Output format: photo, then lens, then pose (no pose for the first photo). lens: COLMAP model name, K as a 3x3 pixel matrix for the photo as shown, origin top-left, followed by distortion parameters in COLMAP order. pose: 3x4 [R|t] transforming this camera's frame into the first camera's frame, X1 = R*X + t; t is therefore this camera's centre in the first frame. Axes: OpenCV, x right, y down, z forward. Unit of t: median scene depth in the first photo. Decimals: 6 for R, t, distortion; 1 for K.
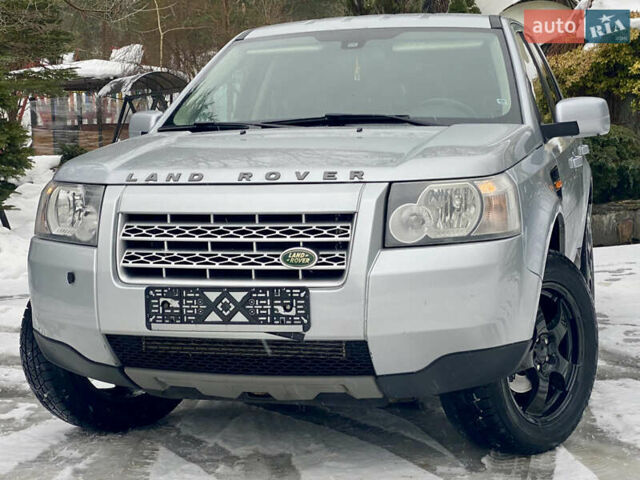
lens RADIAL K [[1188.5, 0, 320.0], [0, 1188.5, 229.2], [0, 0, 1]] dist [0.147854, 0.000000]
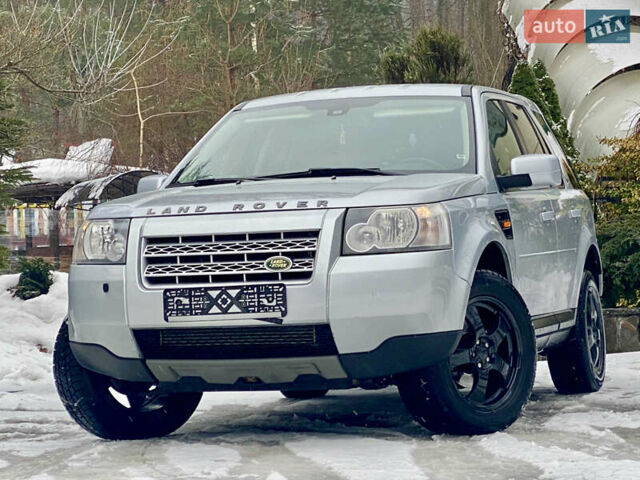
lens RADIAL K [[1995.8, 0, 323.0], [0, 1995.8, 242.0], [0, 0, 1]] dist [0.103117, 0.000000]
pose [[0.999335, -0.014645, -0.033406, 0.105348], [0.011087, 0.994483, -0.104311, 0.229690], [0.034750, 0.103871, 0.993984, -1.204734]]
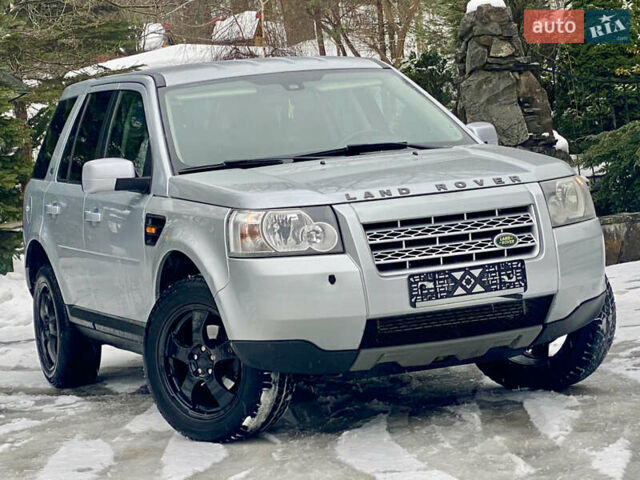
lens RADIAL K [[2005.7, 0, 314.5], [0, 2005.7, 264.8], [0, 0, 1]] dist [0.119442, 0.000000]
pose [[0.796426, -0.093983, 0.597389, -1.532114], [0.129549, 0.991432, -0.016738, 0.060556], [-0.590697, 0.090722, 0.801777, -0.691142]]
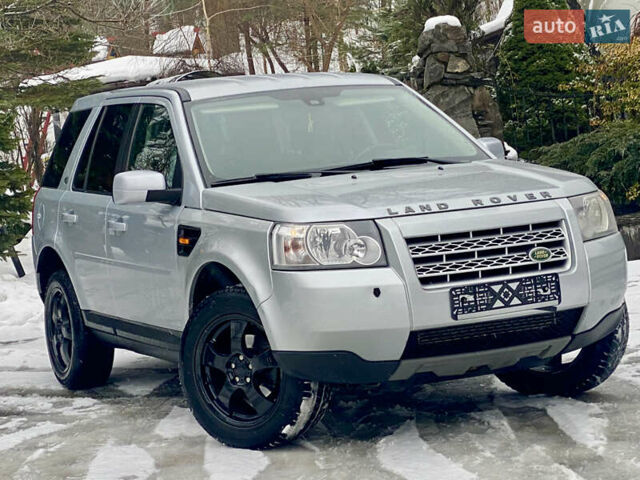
lens RADIAL K [[1823.2, 0, 318.2], [0, 1823.2, 250.5], [0, 0, 1]] dist [0.124176, 0.000000]
pose [[0.761975, -0.088545, 0.641524, -1.565020], [0.125938, 0.991957, -0.012671, 0.013701], [-0.635243, 0.090447, 0.766998, -0.474165]]
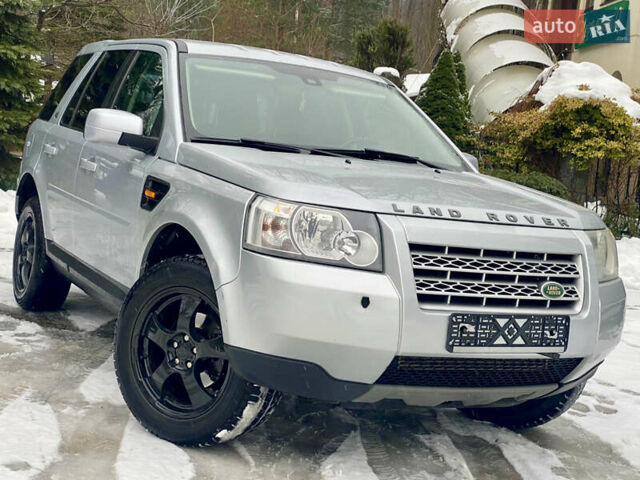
lens RADIAL K [[1018.9, 0, 317.2], [0, 1018.9, 240.1], [0, 0, 1]] dist [0.141856, 0.000000]
pose [[0.719182, 0.043613, 0.693452, -0.894130], [-0.068926, 0.997583, 0.008743, -0.018840], [-0.691395, -0.054085, 0.720450, 0.410505]]
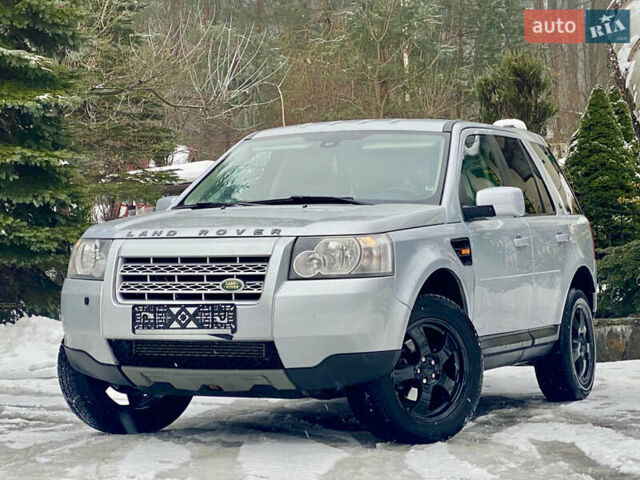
lens RADIAL K [[1750.2, 0, 320.9], [0, 1750.2, 242.1], [0, 0, 1]] dist [0.125317, 0.000000]
pose [[0.989994, 0.013262, -0.140486, 0.390718], [-0.026775, 0.995142, -0.094739, 0.171225], [0.138547, 0.097553, 0.985540, -1.122301]]
